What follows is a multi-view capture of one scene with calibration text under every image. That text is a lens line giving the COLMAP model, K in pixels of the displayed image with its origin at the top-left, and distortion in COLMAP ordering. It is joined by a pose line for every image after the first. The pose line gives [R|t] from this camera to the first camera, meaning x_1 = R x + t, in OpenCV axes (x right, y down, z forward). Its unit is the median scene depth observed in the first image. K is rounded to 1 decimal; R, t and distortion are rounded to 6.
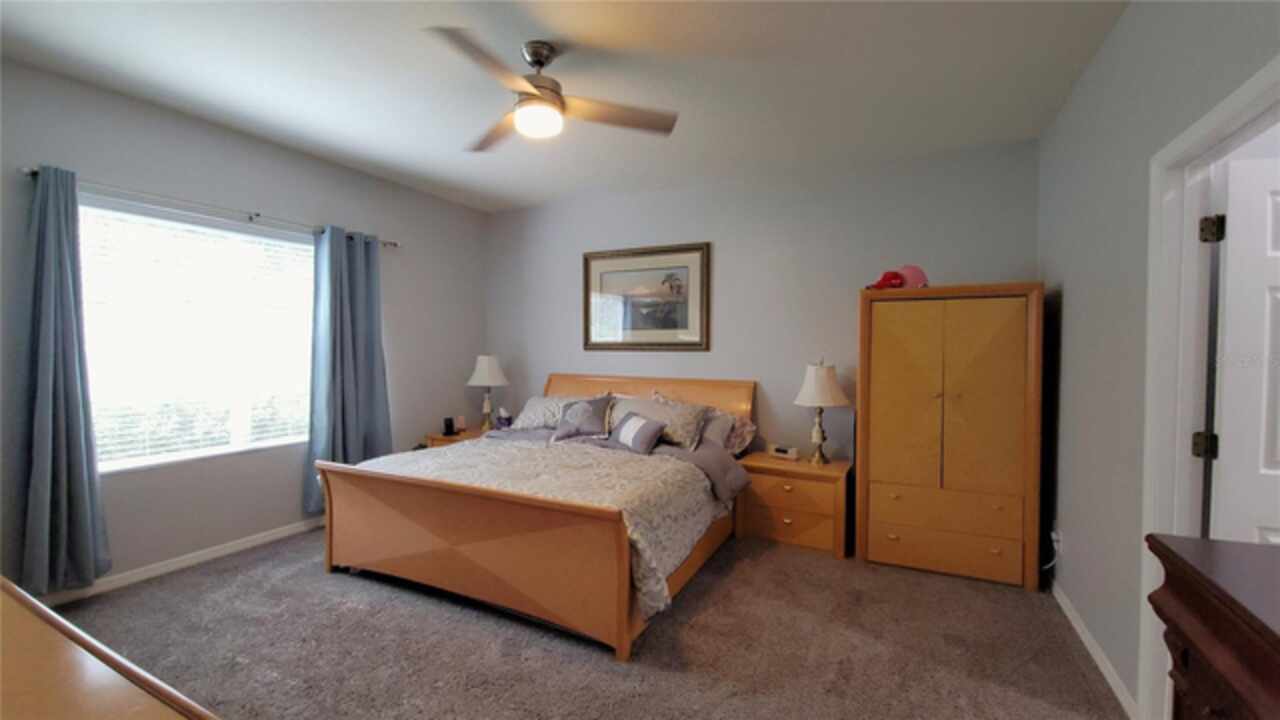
lens RADIAL K [[512.8, 0, 644.5], [0, 512.8, 354.0], [0, 0, 1]] dist [0.000028, -0.000071]
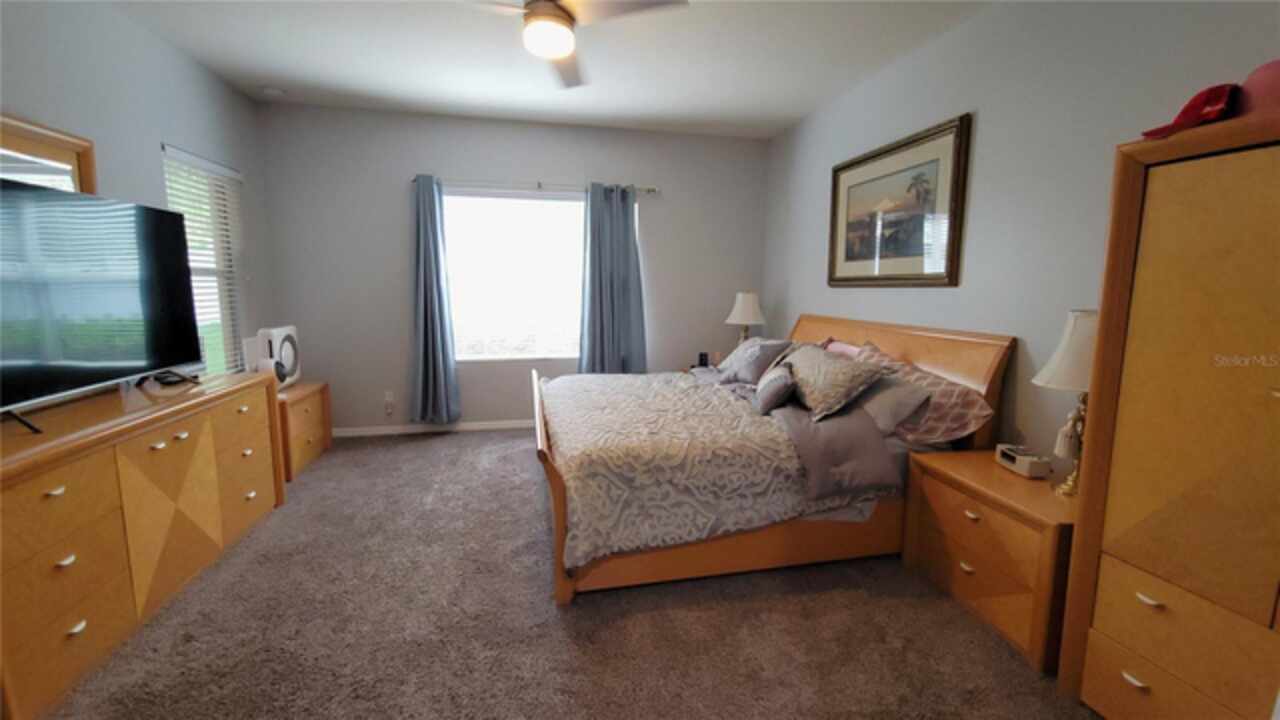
lens RADIAL K [[512.8, 0, 644.5], [0, 512.8, 354.0], [0, 0, 1]] dist [0.000028, -0.000071]
pose [[0.631610, 0.097394, -0.769145, 0.443969], [-0.010491, 0.993061, 0.117132, 0.007773], [0.775216, -0.065913, 0.628249, 0.316469]]
